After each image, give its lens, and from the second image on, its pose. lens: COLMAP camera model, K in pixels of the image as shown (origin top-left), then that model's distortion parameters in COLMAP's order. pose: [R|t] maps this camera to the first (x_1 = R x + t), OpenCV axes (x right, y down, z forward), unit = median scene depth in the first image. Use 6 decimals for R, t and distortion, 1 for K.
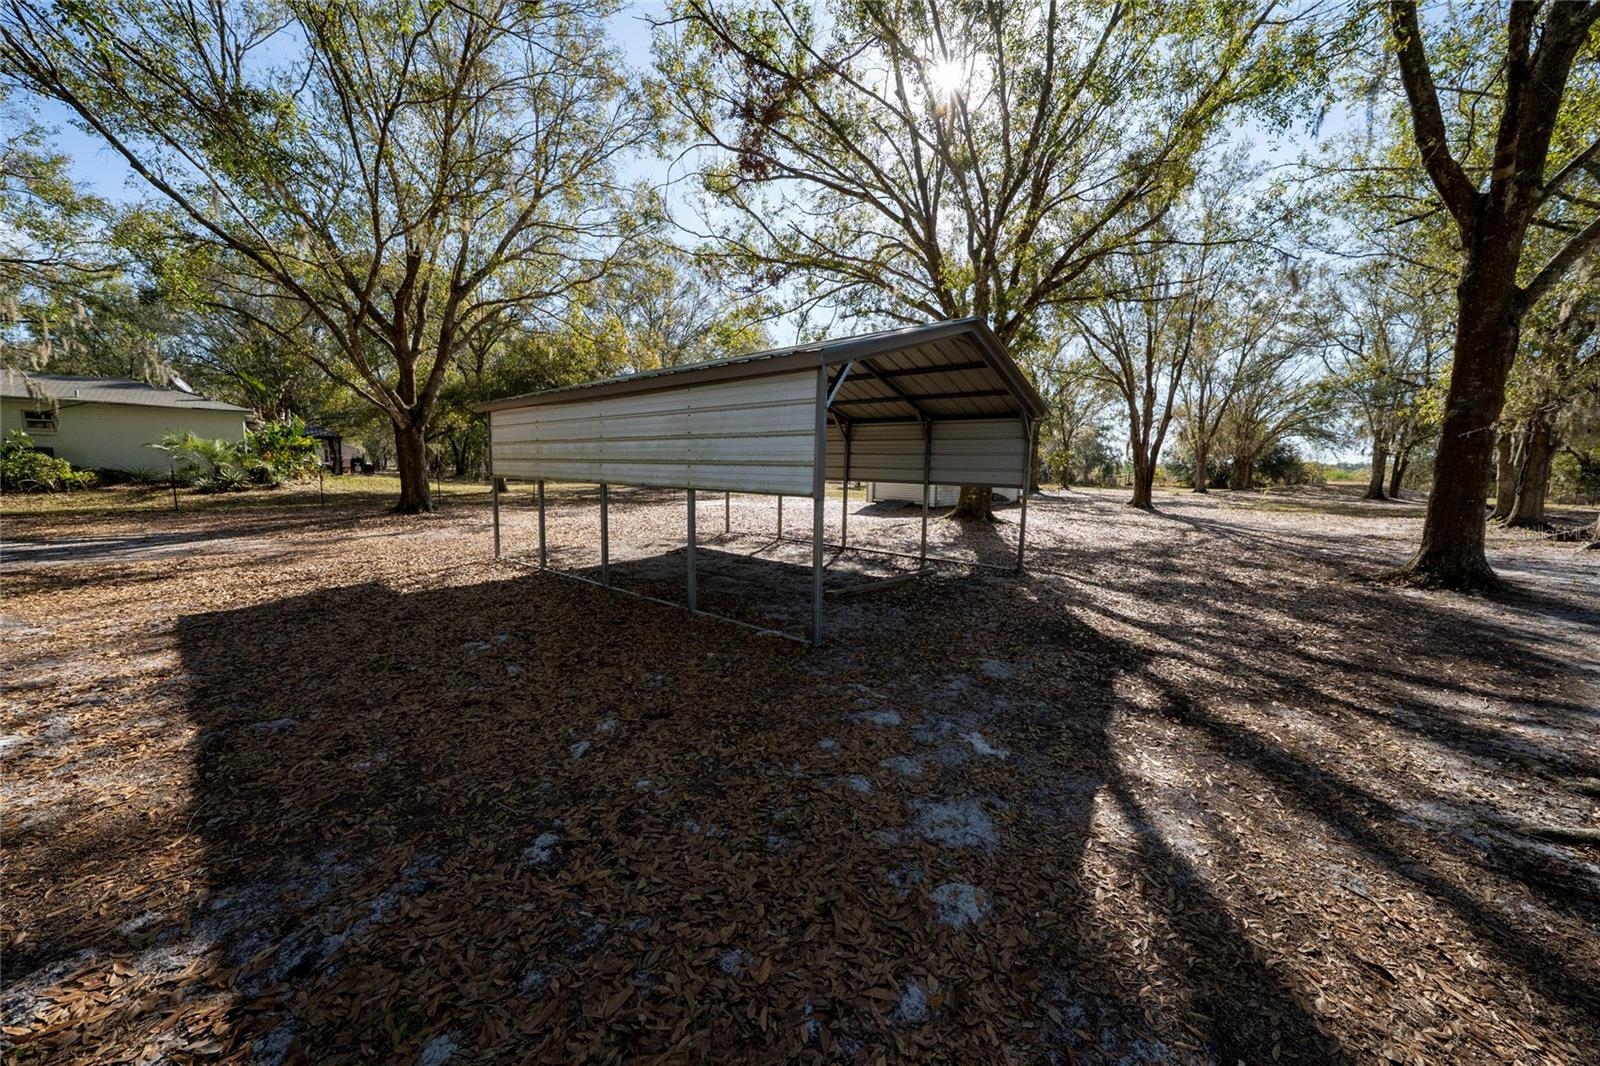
lens RADIAL K [[553.6, 0, 798.5], [0, 553.6, 537.7], [0, 0, 1]] dist [-0.018792, 0.000575]
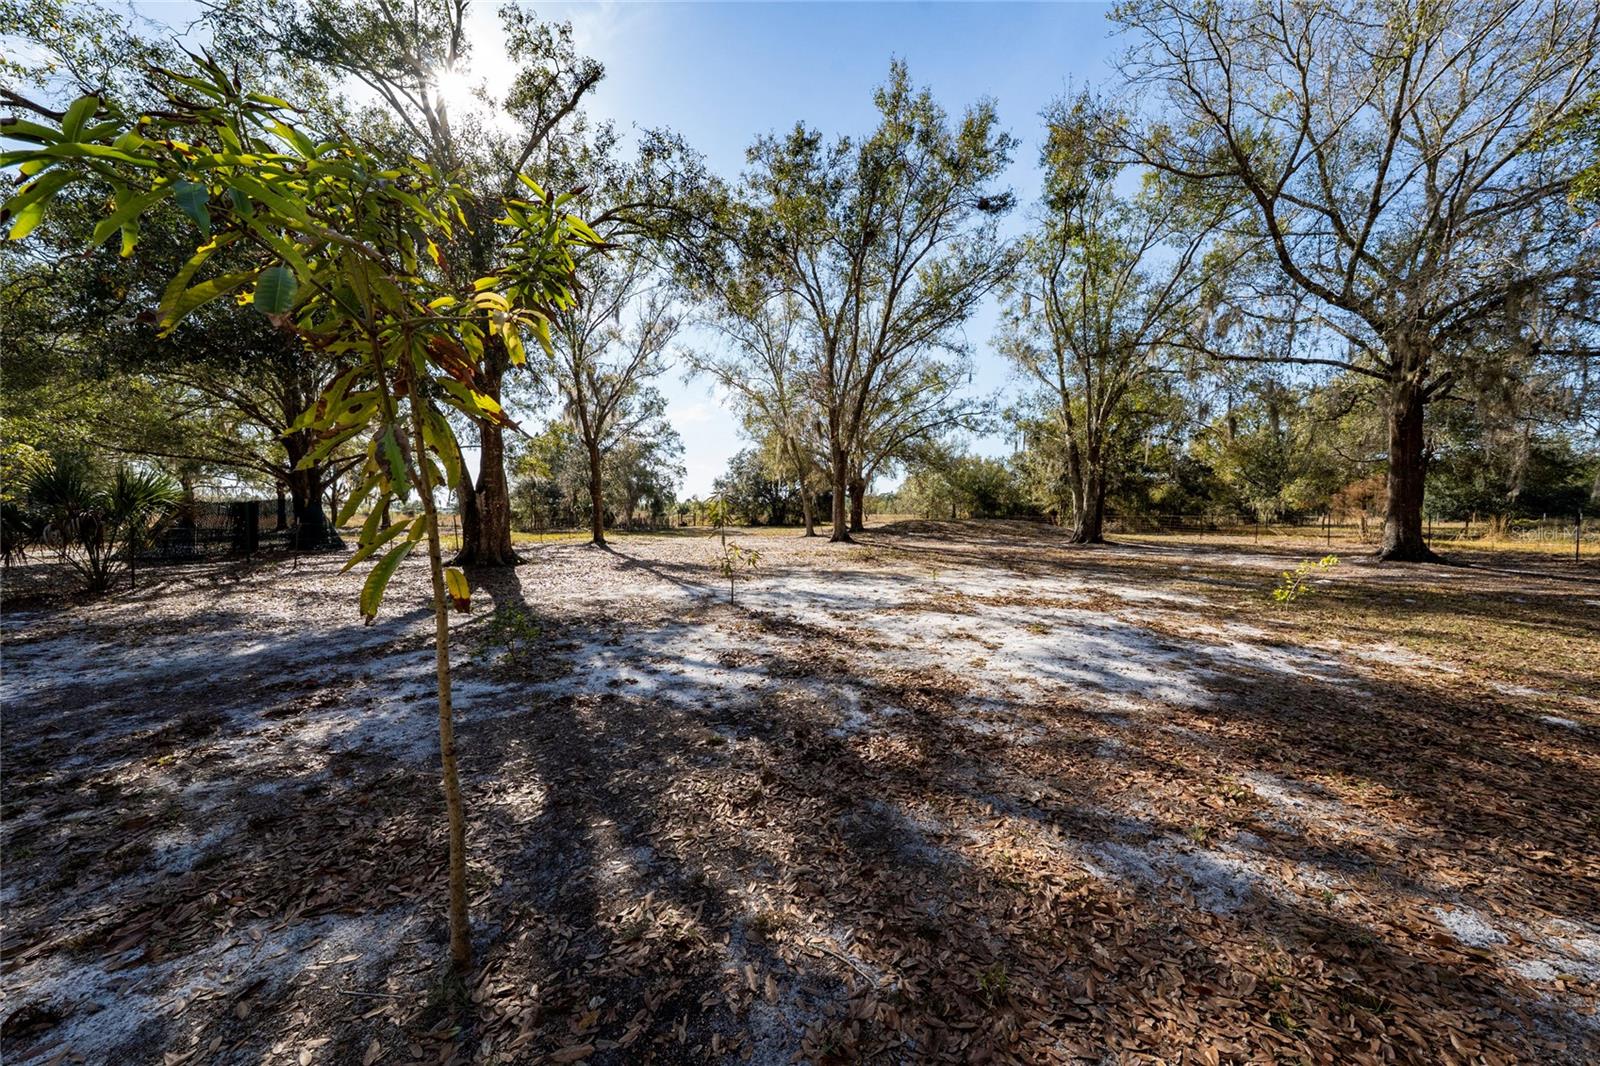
lens RADIAL K [[553.6, 0, 799.5], [0, 553.6, 528.2], [0, 0, 1]] dist [-0.018792, 0.000575]
pose [[0.703562, -0.033478, 0.709845, 0.187475], [0.109060, 0.992143, -0.061302, -0.031237], [-0.702216, 0.120546, 0.701685, 0.379840]]
